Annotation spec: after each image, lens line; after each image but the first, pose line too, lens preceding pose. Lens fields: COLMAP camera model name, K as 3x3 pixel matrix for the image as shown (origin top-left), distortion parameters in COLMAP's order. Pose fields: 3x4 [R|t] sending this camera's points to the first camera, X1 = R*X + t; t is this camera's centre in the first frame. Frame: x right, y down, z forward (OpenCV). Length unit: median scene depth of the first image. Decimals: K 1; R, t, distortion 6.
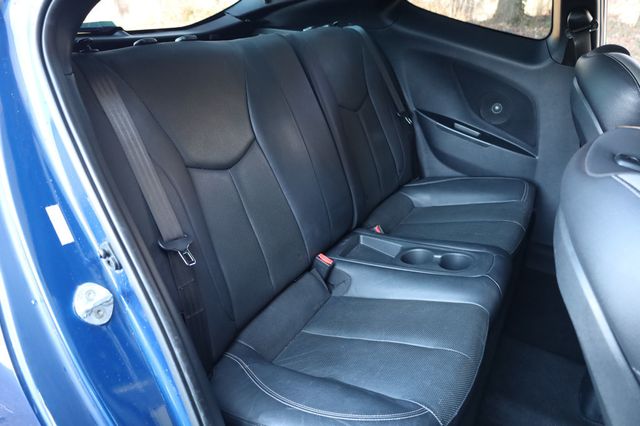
lens RADIAL K [[451.0, 0, 319.8], [0, 451.0, 211.0], [0, 0, 1]] dist [0.001260, 0.000863]
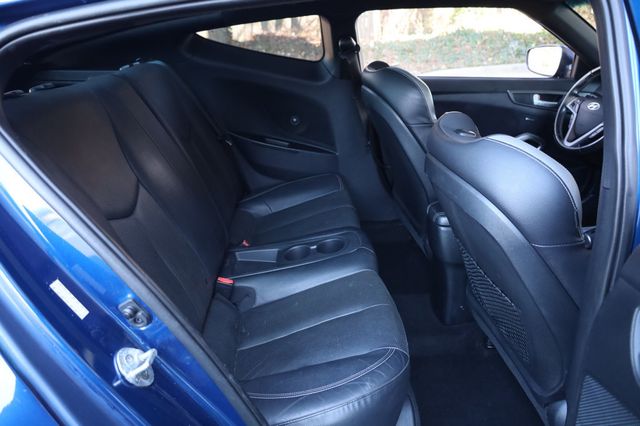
lens RADIAL K [[451.0, 0, 325.2], [0, 451.0, 209.9], [0, 0, 1]] dist [0.001260, 0.000863]
pose [[0.811932, -0.243695, 0.530452, -0.278575], [0.273577, 0.961575, 0.023008, -0.009446], [-0.515676, 0.126439, 0.847403, -0.014206]]
